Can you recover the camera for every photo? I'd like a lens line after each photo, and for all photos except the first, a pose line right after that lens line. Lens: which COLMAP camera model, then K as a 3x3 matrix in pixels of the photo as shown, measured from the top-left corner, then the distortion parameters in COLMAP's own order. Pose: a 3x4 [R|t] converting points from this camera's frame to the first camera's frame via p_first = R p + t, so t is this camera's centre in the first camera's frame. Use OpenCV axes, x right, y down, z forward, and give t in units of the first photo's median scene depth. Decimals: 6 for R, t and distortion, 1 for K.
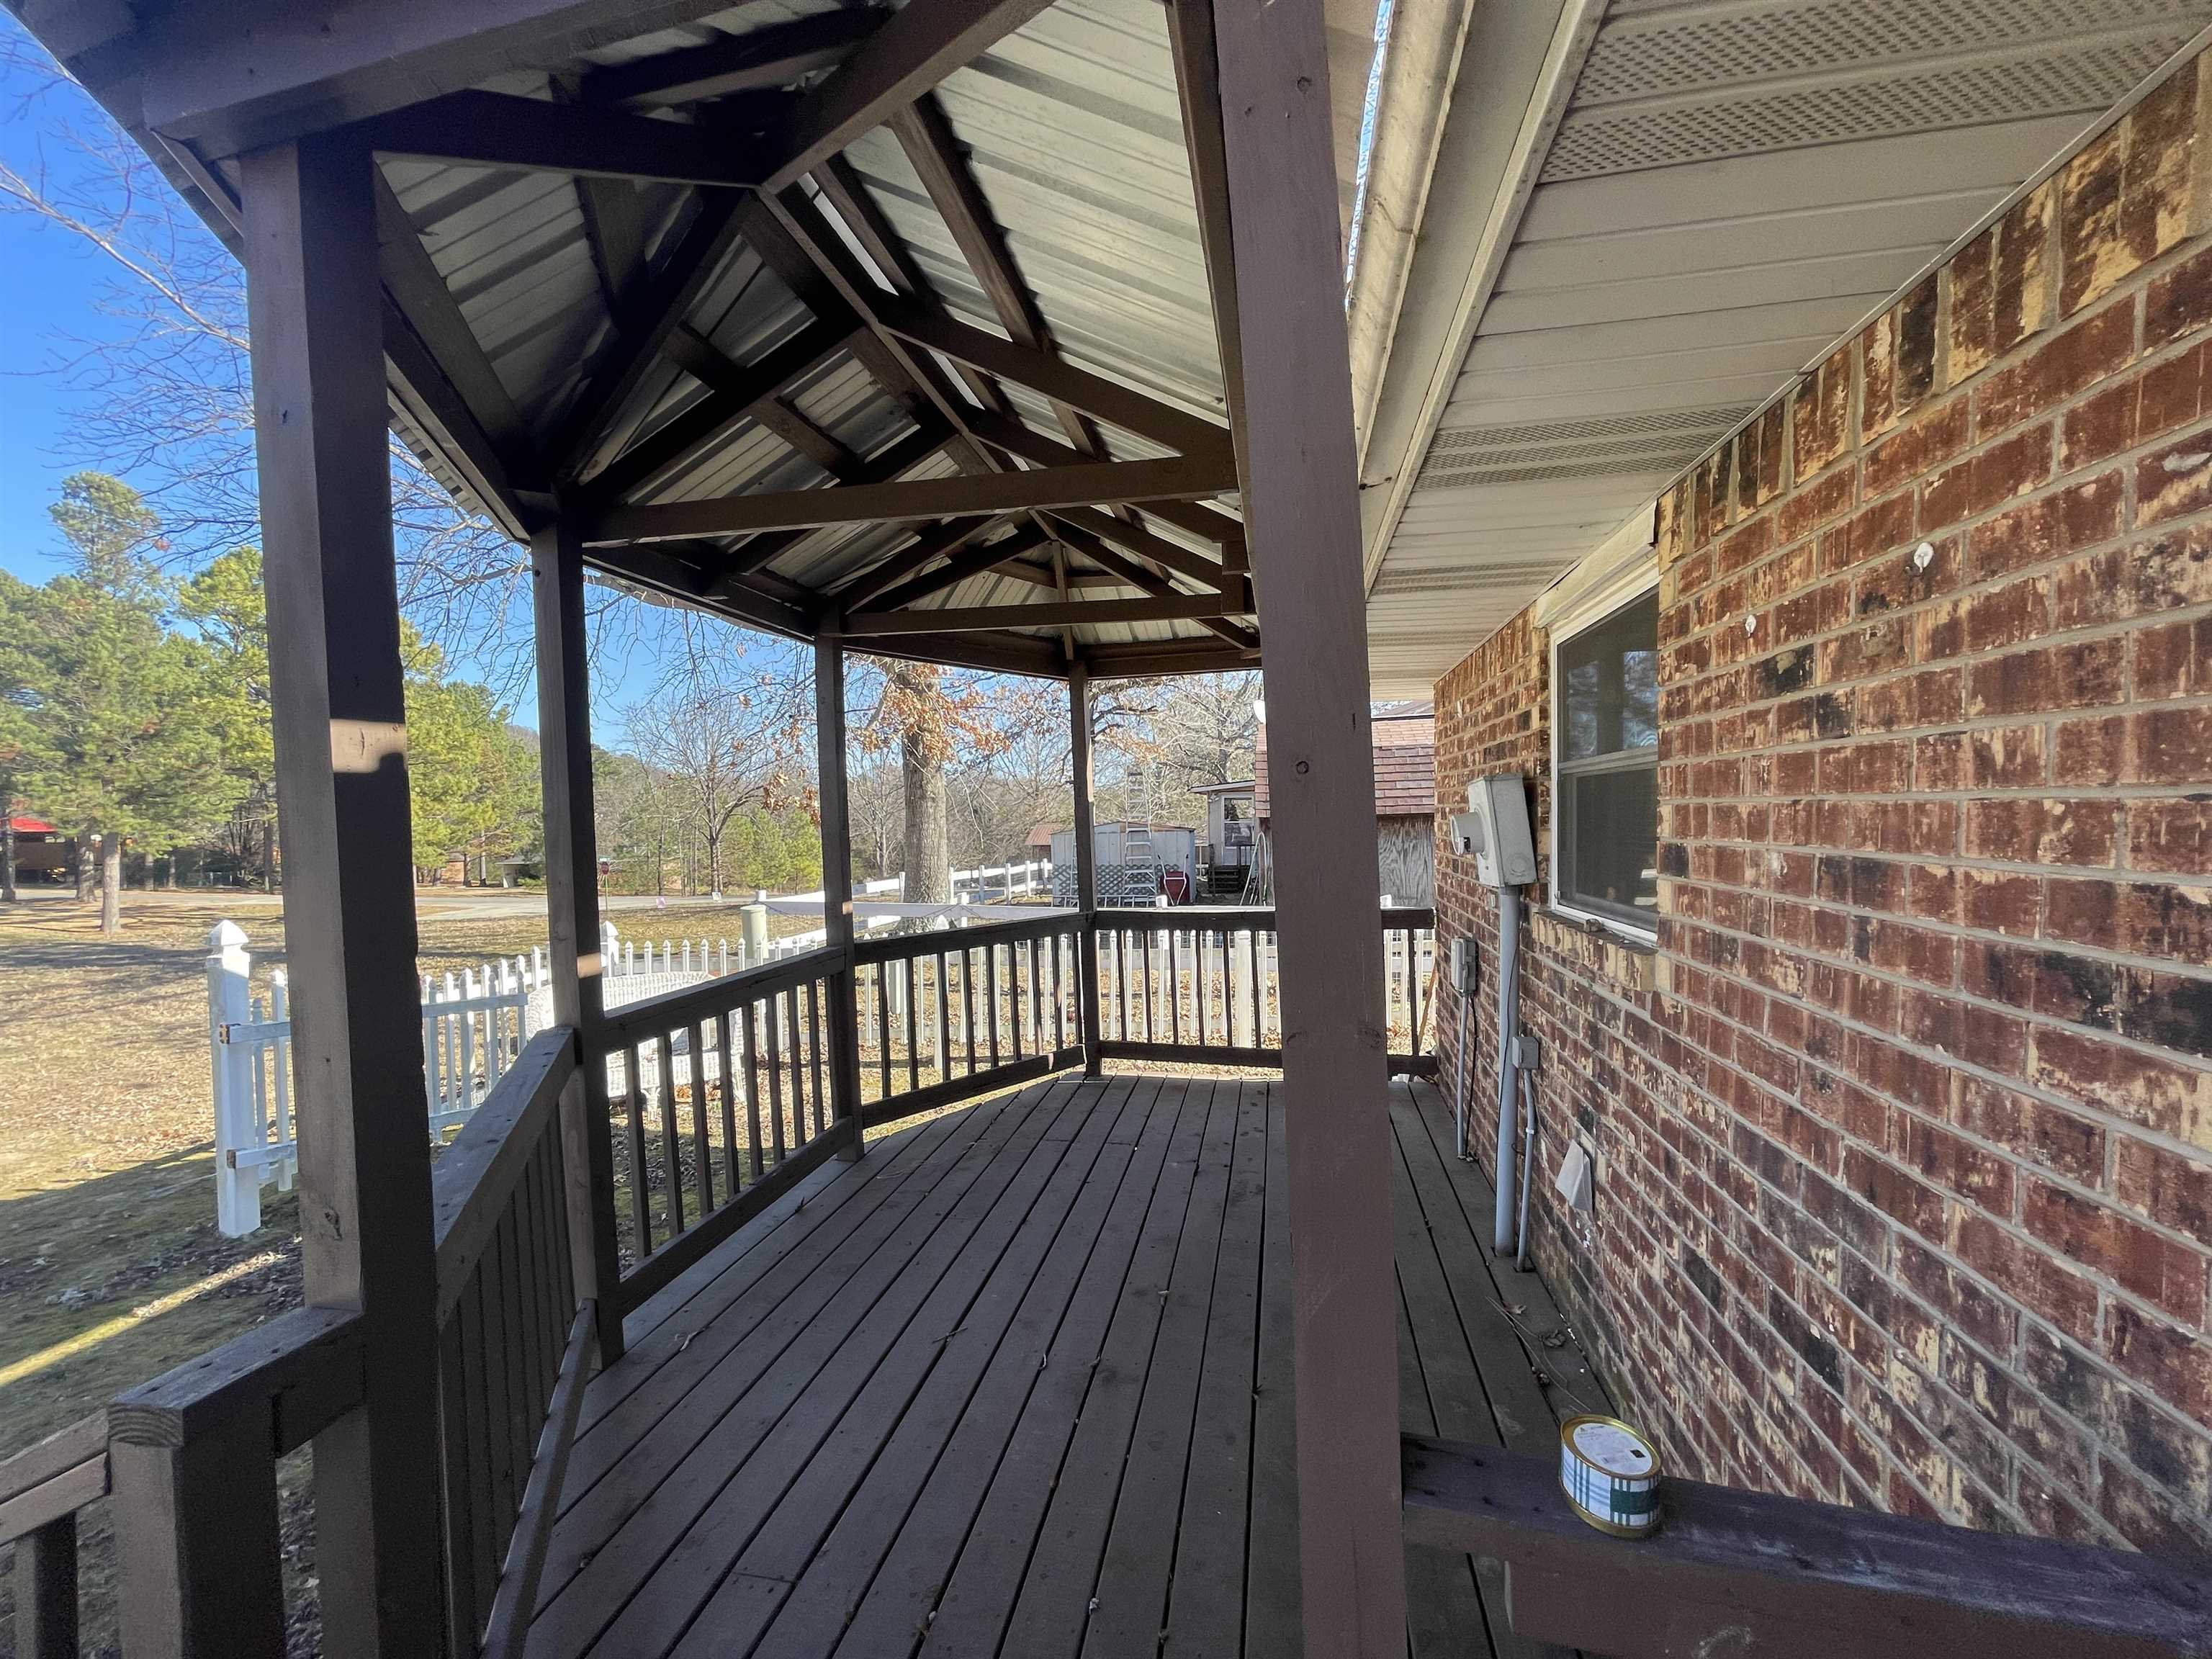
lens RADIAL K [[882.0, 0, 1103.9], [0, 882.0, 842.3], [0, 0, 1]] dist [-0.002477, 0.000701]
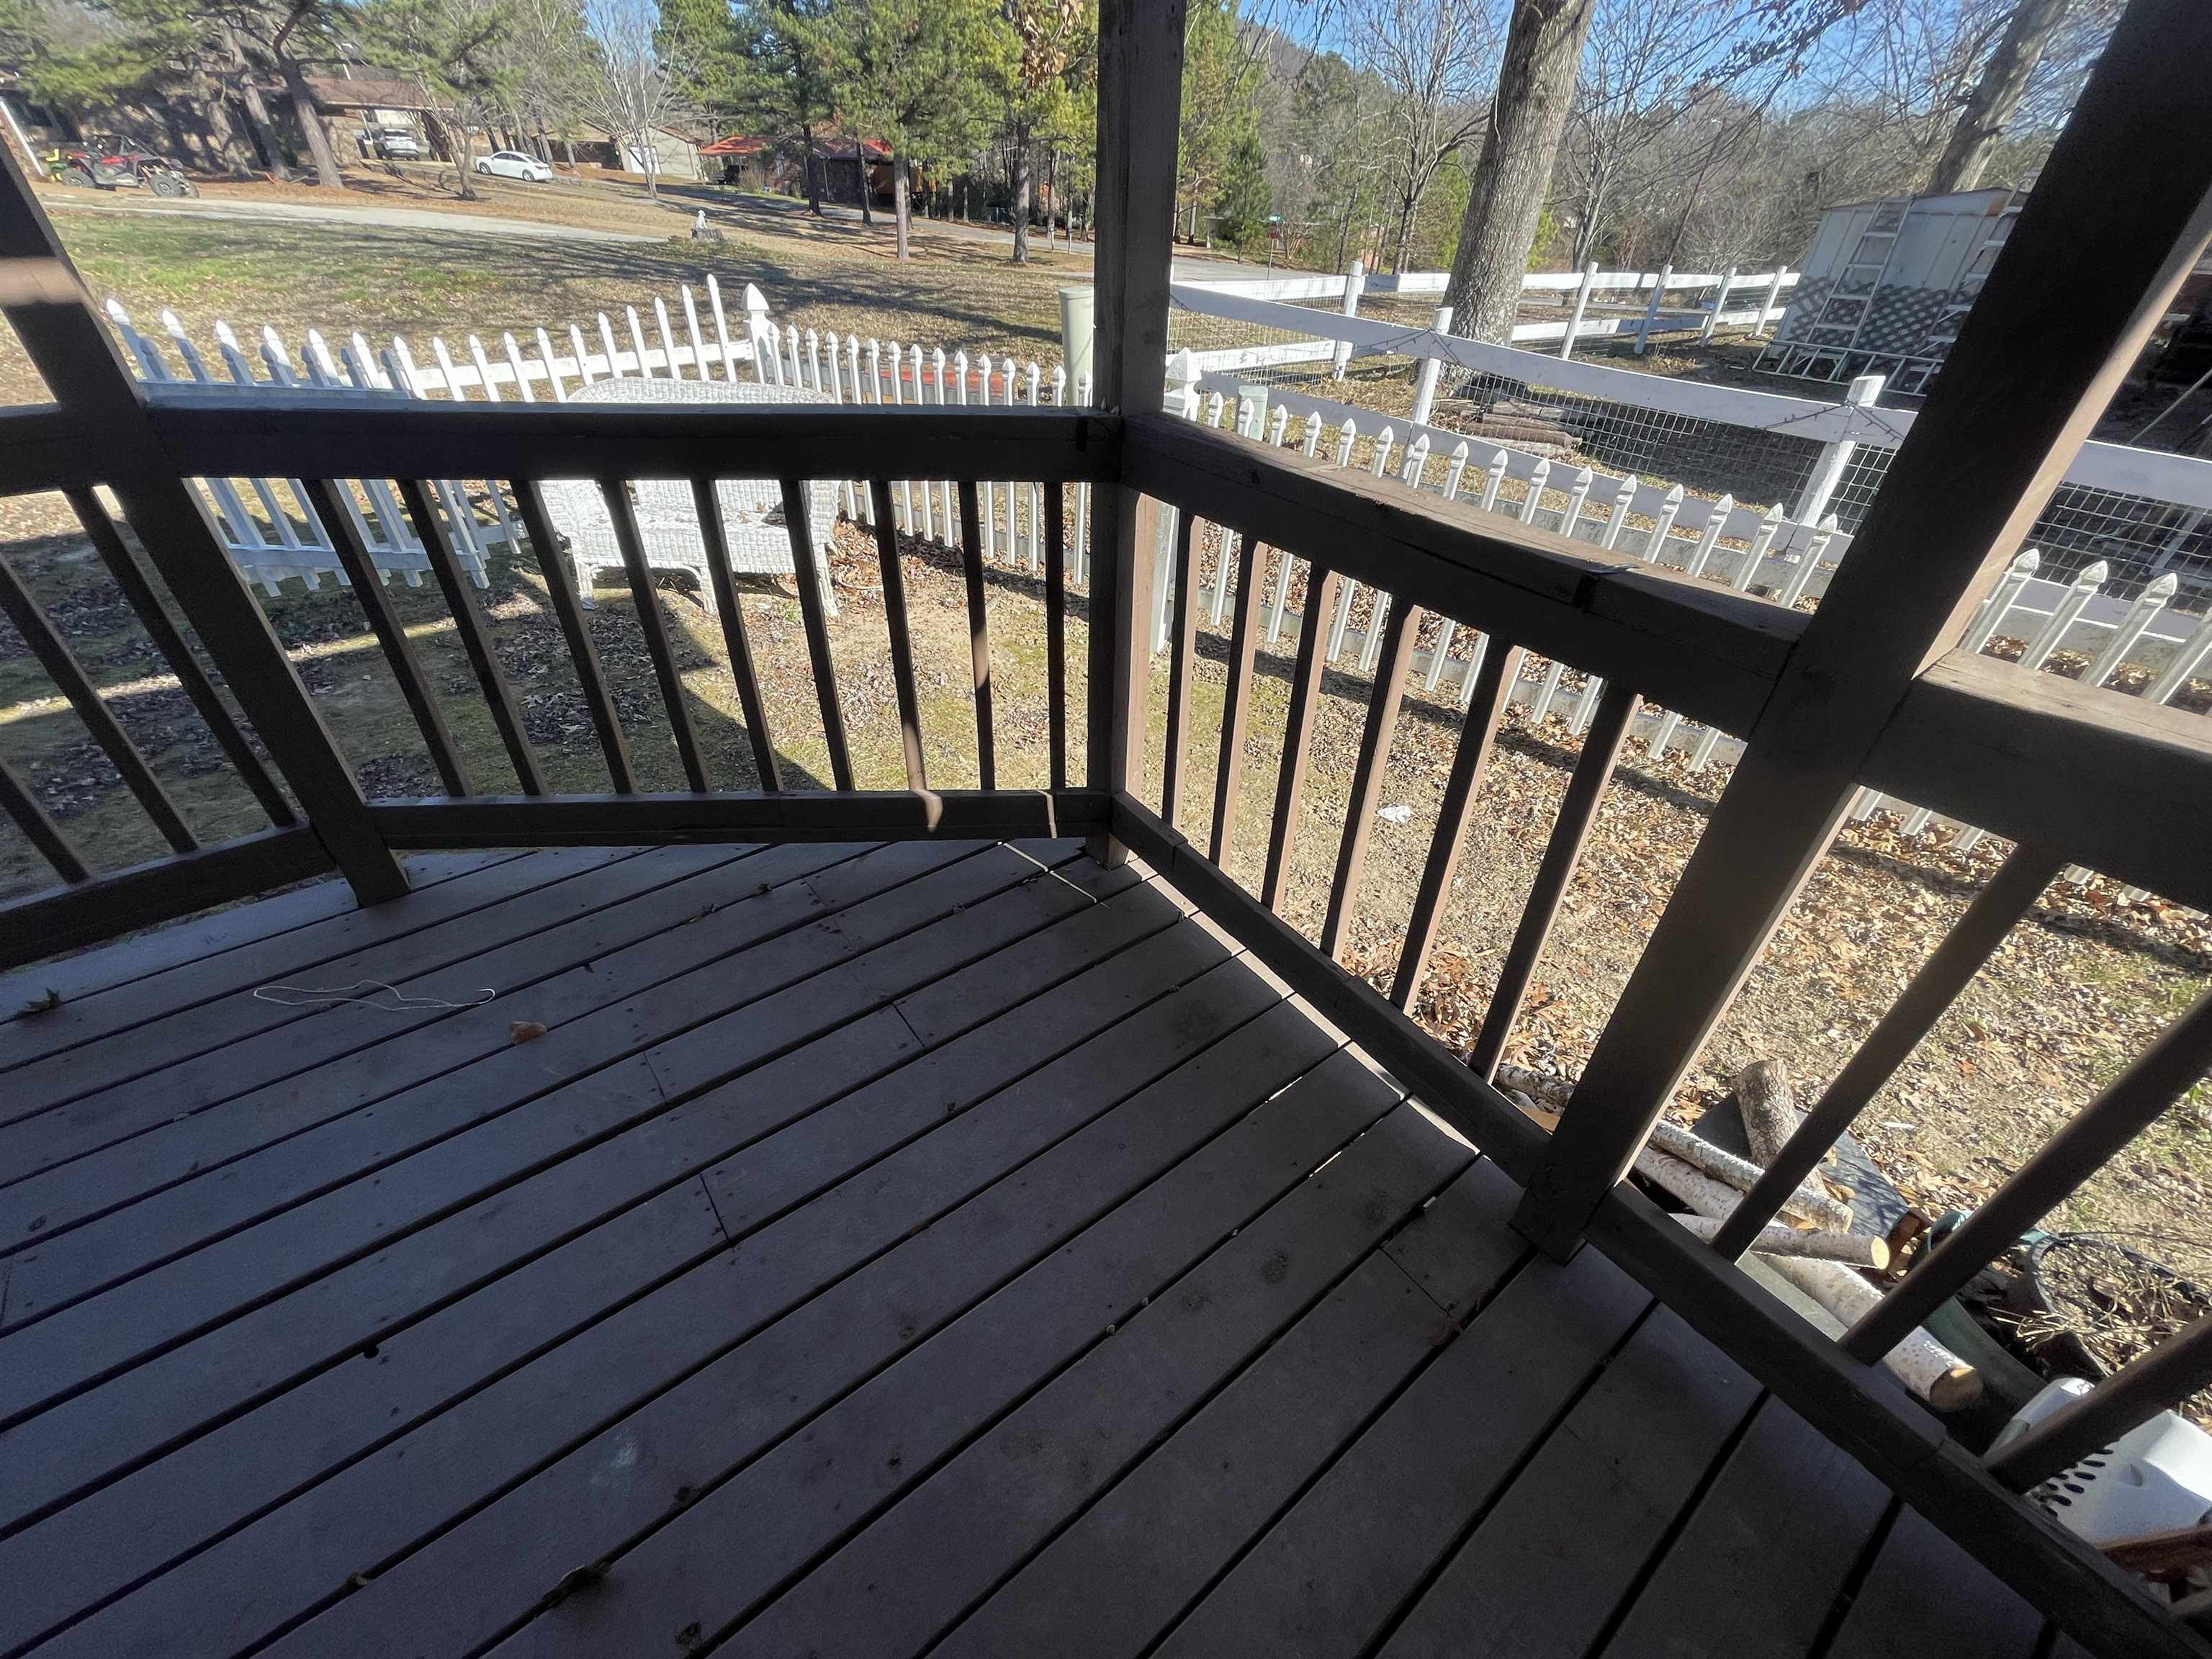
lens RADIAL K [[882.0, 0, 1108.5], [0, 882.0, 841.2], [0, 0, 1]] dist [-0.002477, 0.000701]
pose [[0.747331, 0.432864, -0.504107, 0.198286], [-0.060140, 0.799633, 0.597469, 0.011804], [0.661724, -0.416191, 0.623623, 0.765343]]
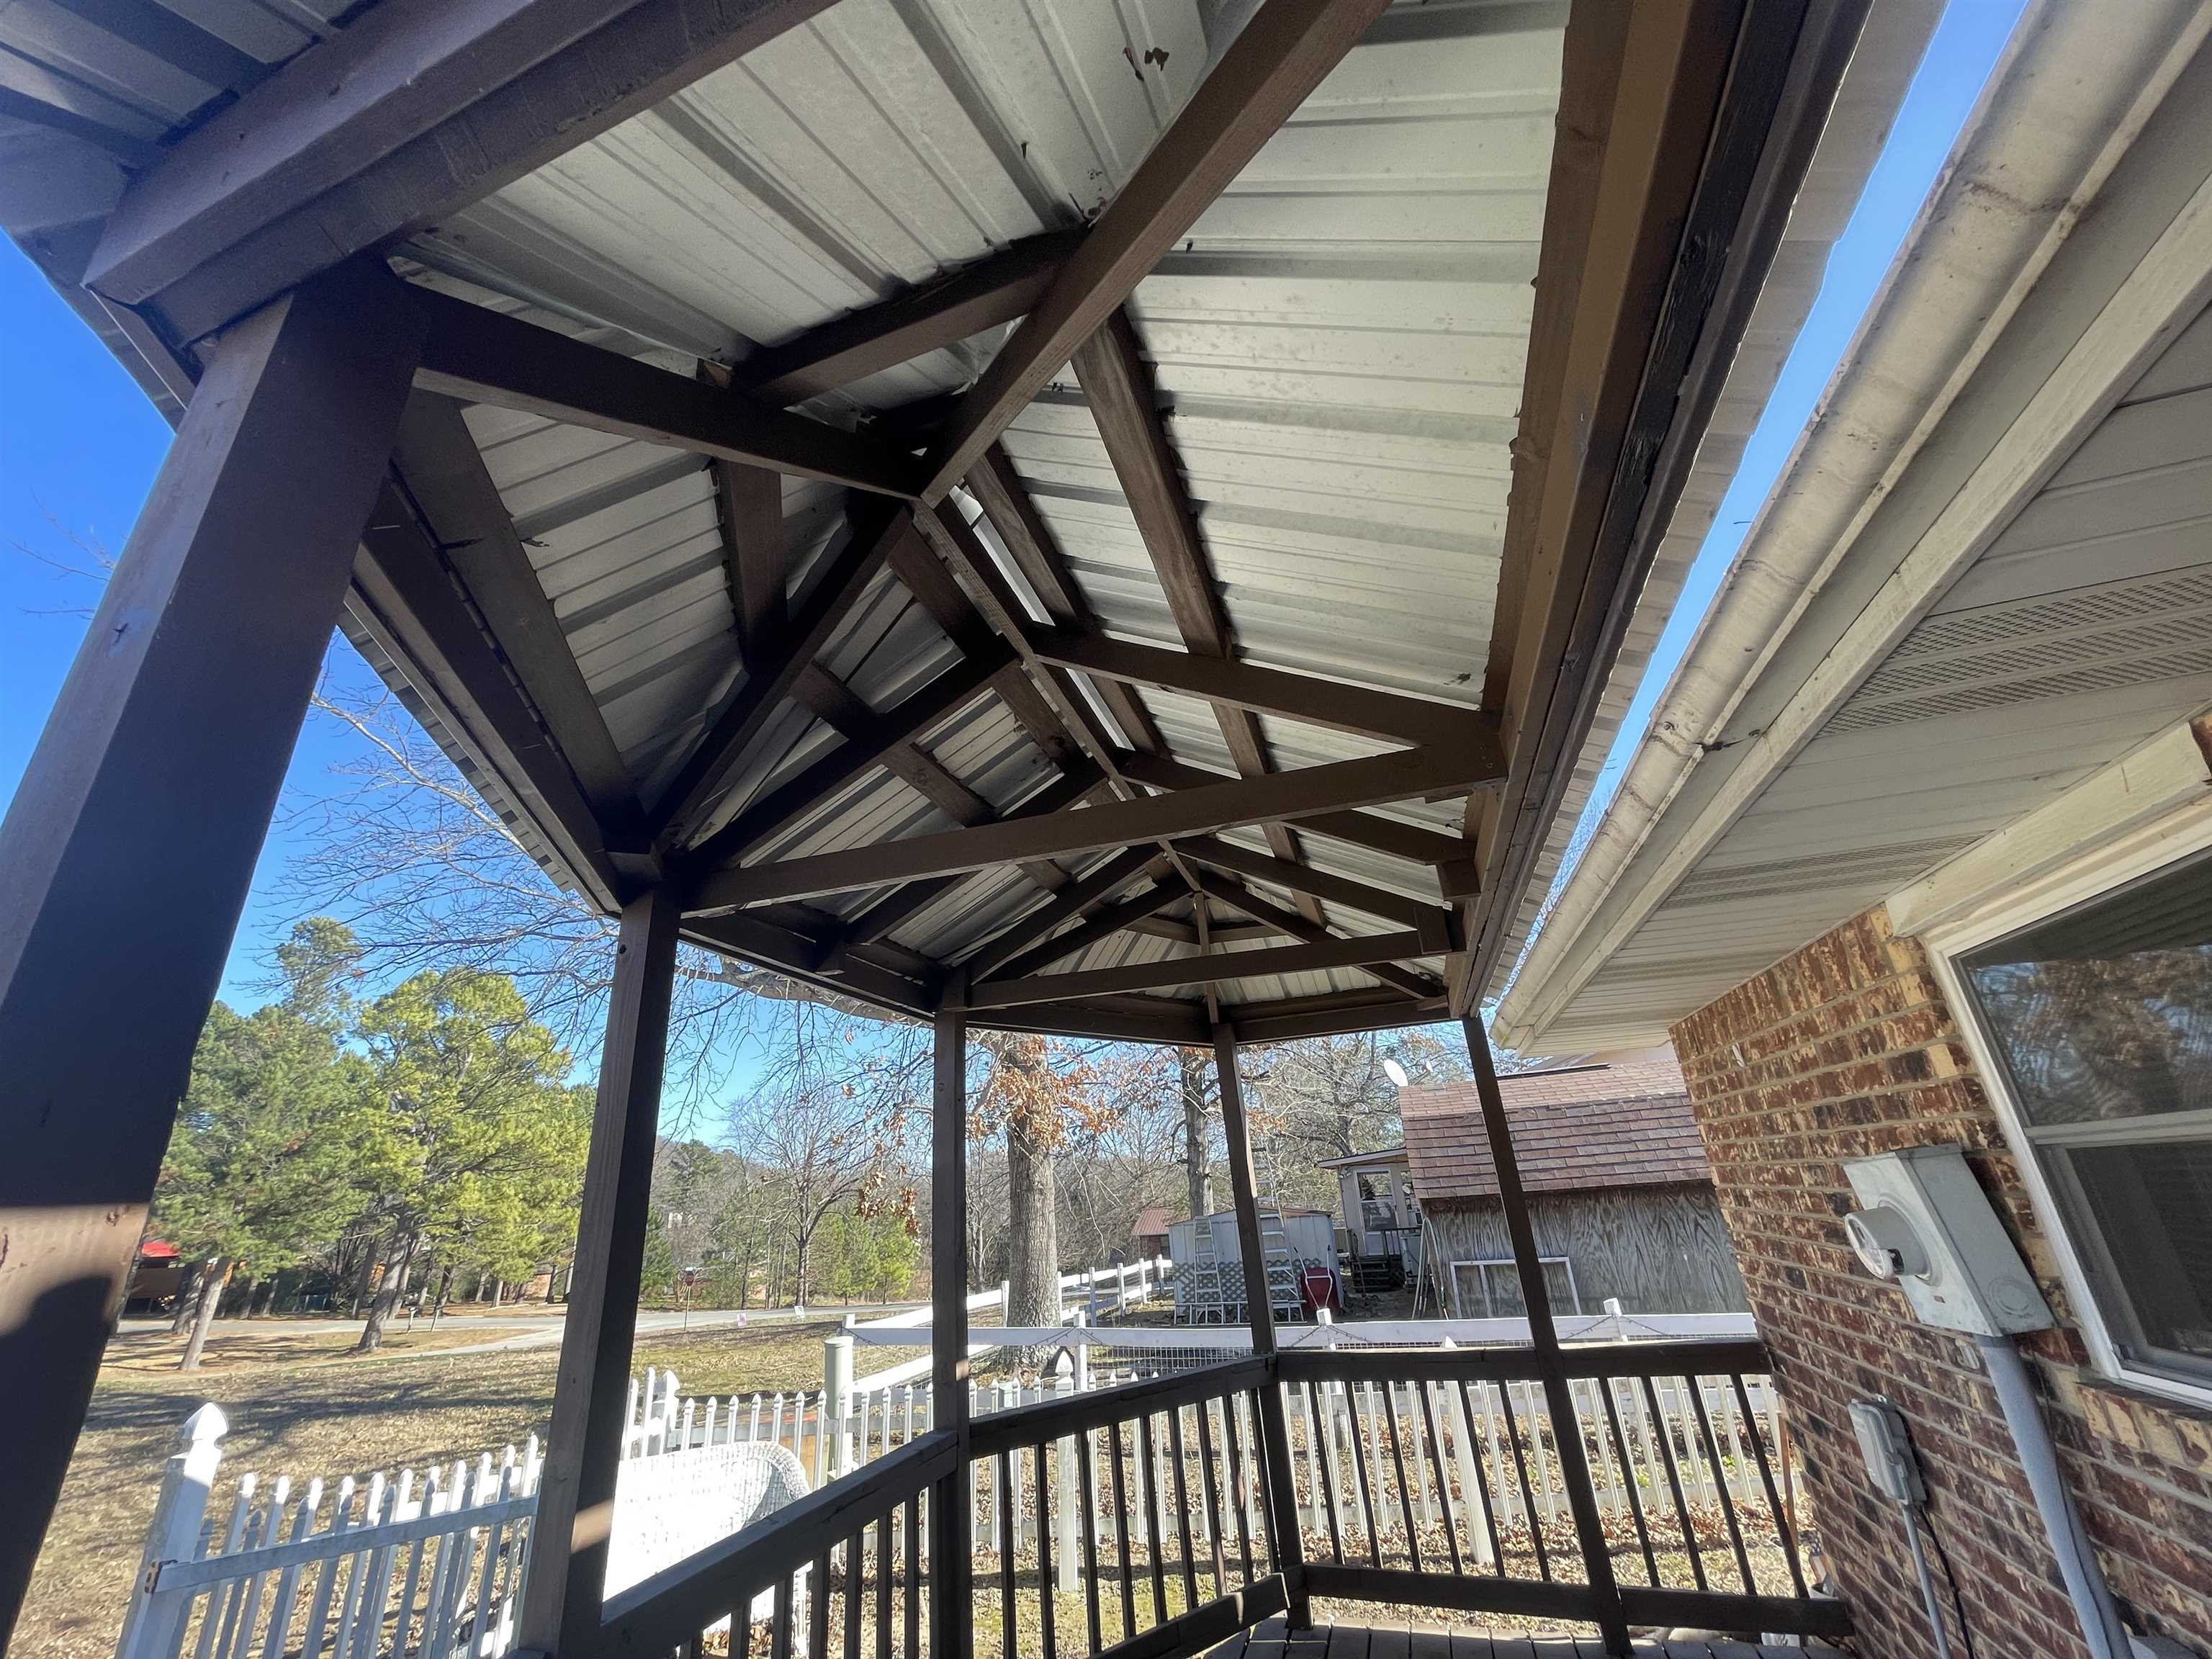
lens RADIAL K [[882.0, 0, 1104.3], [0, 882.0, 848.5], [0, 0, 1]] dist [-0.002477, 0.000701]
pose [[0.992868, -0.076891, -0.091113, -0.058280], [0.034521, 0.916906, -0.397608, -0.025083], [0.114114, 0.391627, 0.913020, 0.134521]]
